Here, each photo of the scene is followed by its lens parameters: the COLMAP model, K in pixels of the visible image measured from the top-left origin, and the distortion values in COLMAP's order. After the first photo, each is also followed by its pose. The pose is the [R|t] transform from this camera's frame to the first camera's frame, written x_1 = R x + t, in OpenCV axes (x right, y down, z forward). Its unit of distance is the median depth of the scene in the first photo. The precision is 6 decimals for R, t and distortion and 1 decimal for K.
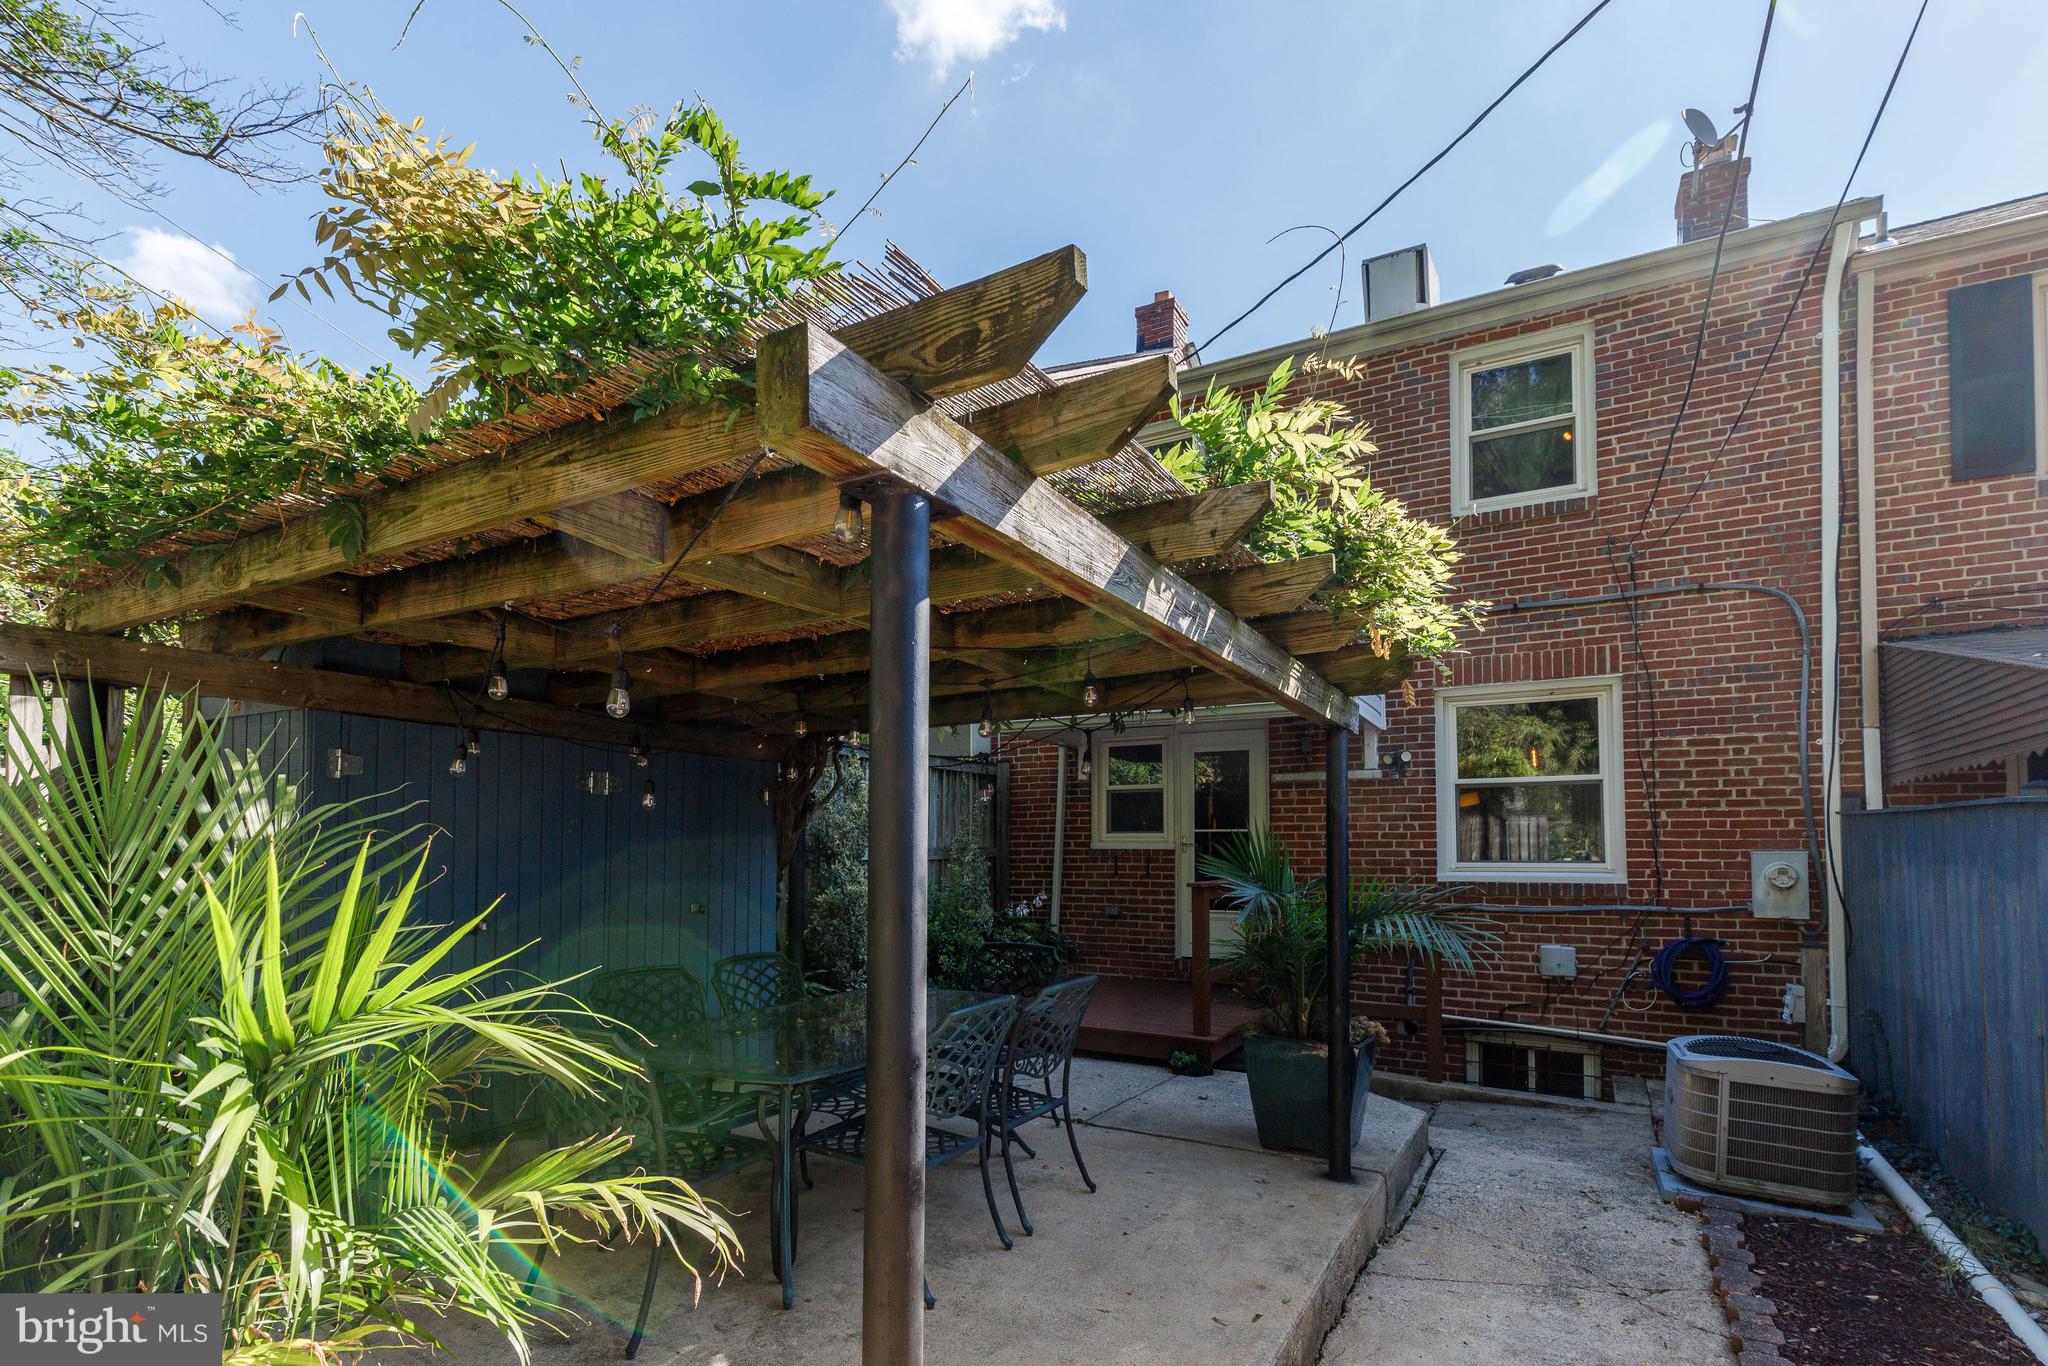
lens RADIAL K [[978.9, 0, 983.2], [0, 978.9, 814.1], [0, 0, 1]] dist [0.002972, 0.000954]
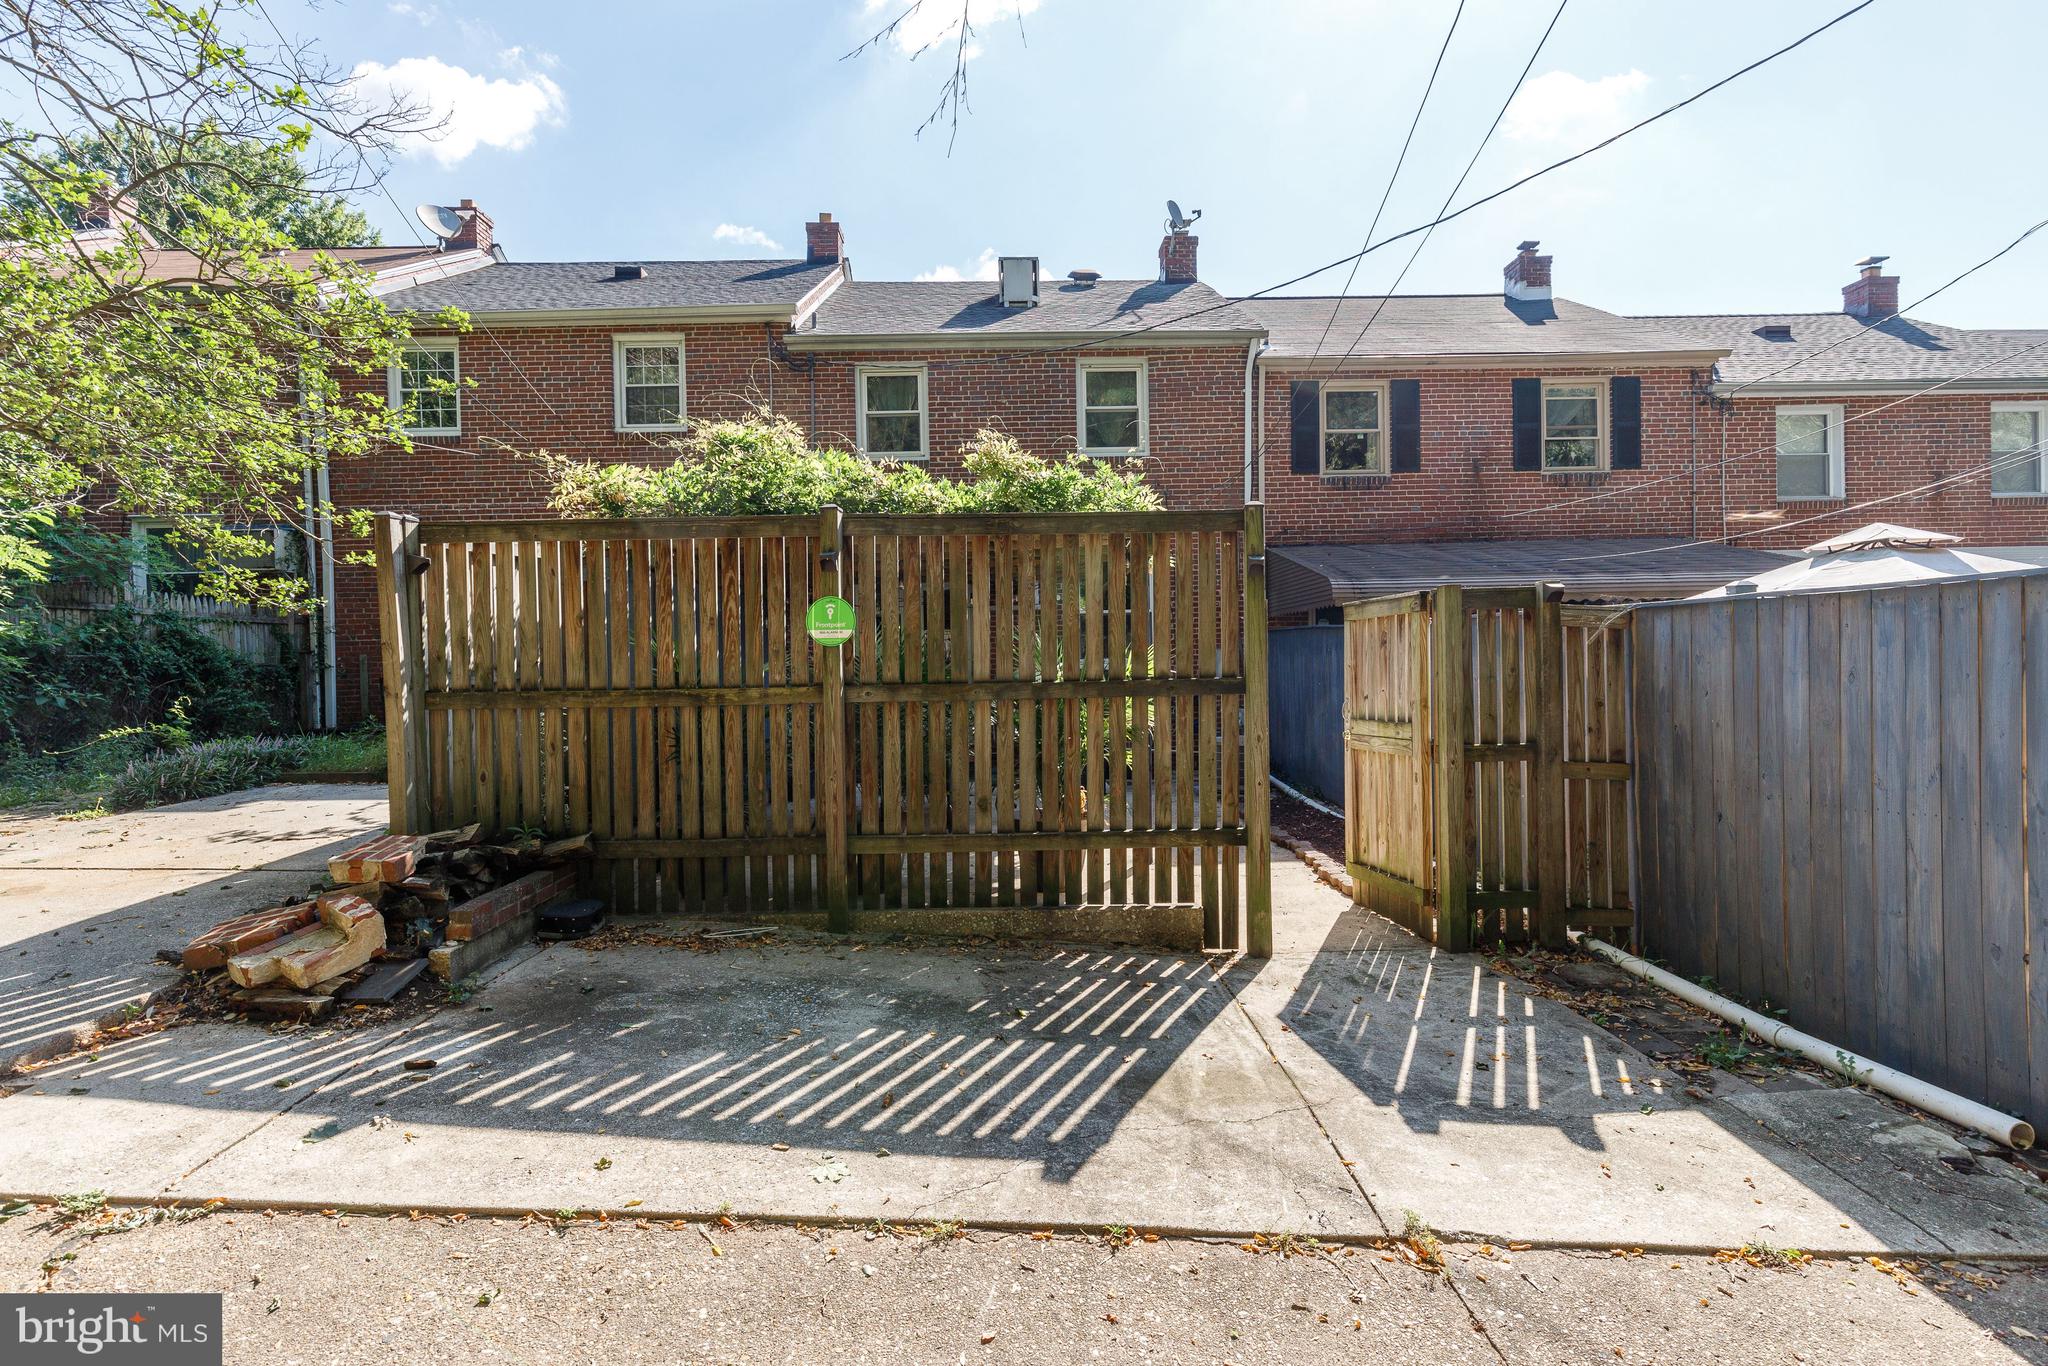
lens RADIAL K [[923.6, 0, 1030.5], [0, 923.6, 678.2], [0, 0, 1]] dist [-0.000020, 0.000752]
pose [[0.862263, -0.029408, 0.505606, -0.422931], [0.001840, 0.998488, 0.054937, -0.006935], [-0.506457, -0.046440, 0.861014, -0.365452]]
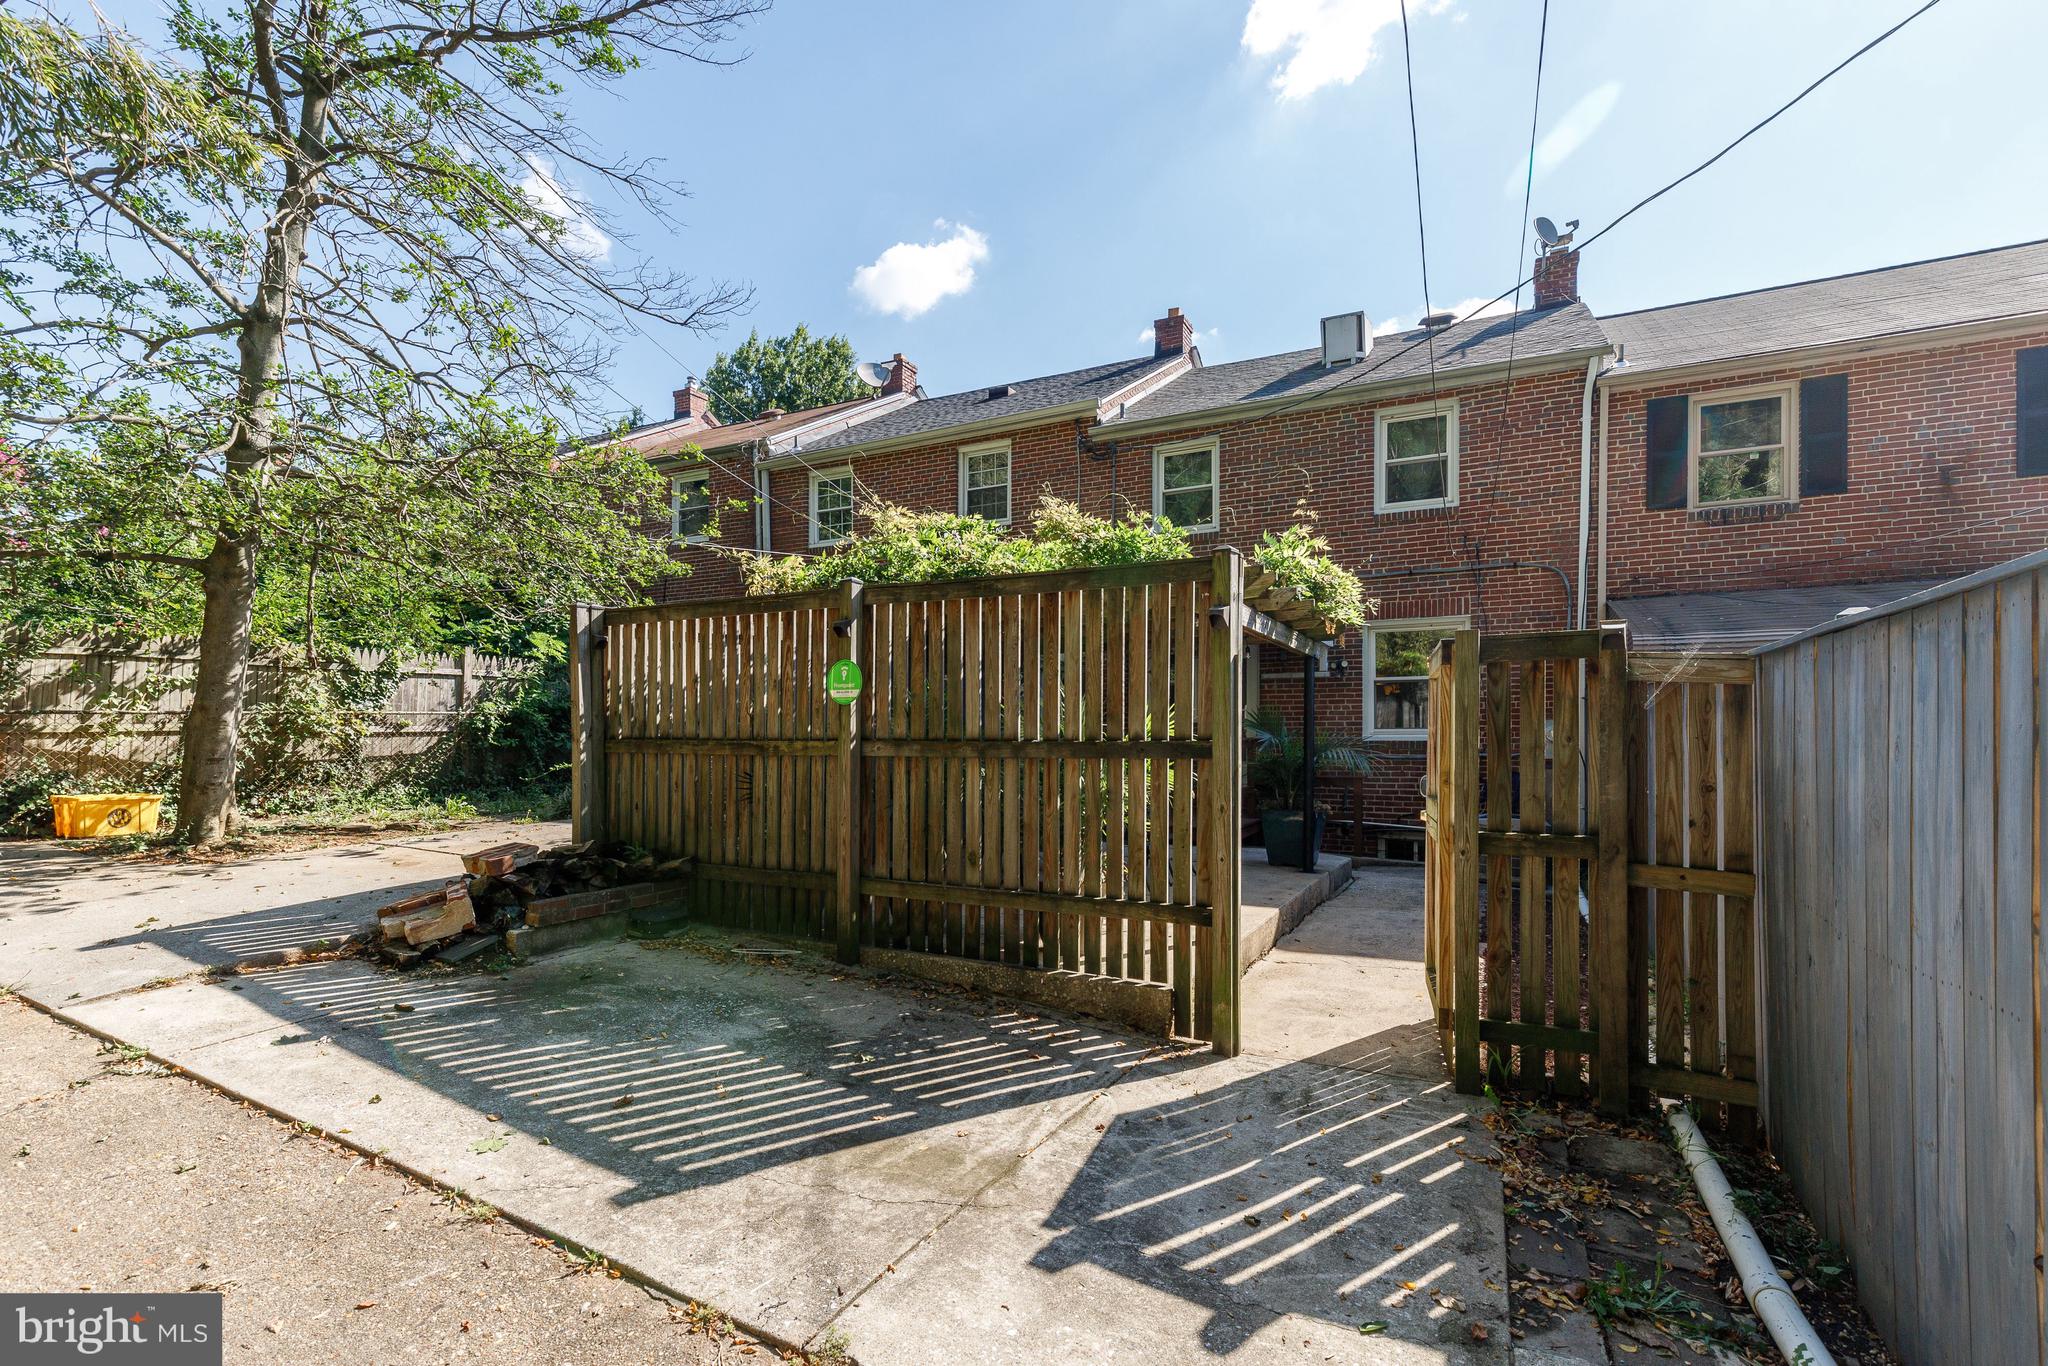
lens RADIAL K [[876.7, 0, 1046.5], [0, 876.7, 736.5], [0, 0, 1]] dist [0.005000, -0.000037]
pose [[0.997122, -0.004389, 0.075689, -0.171781], [0.001246, 0.999137, 0.041523, 0.000763], [-0.075806, -0.041309, 0.996267, -0.416852]]
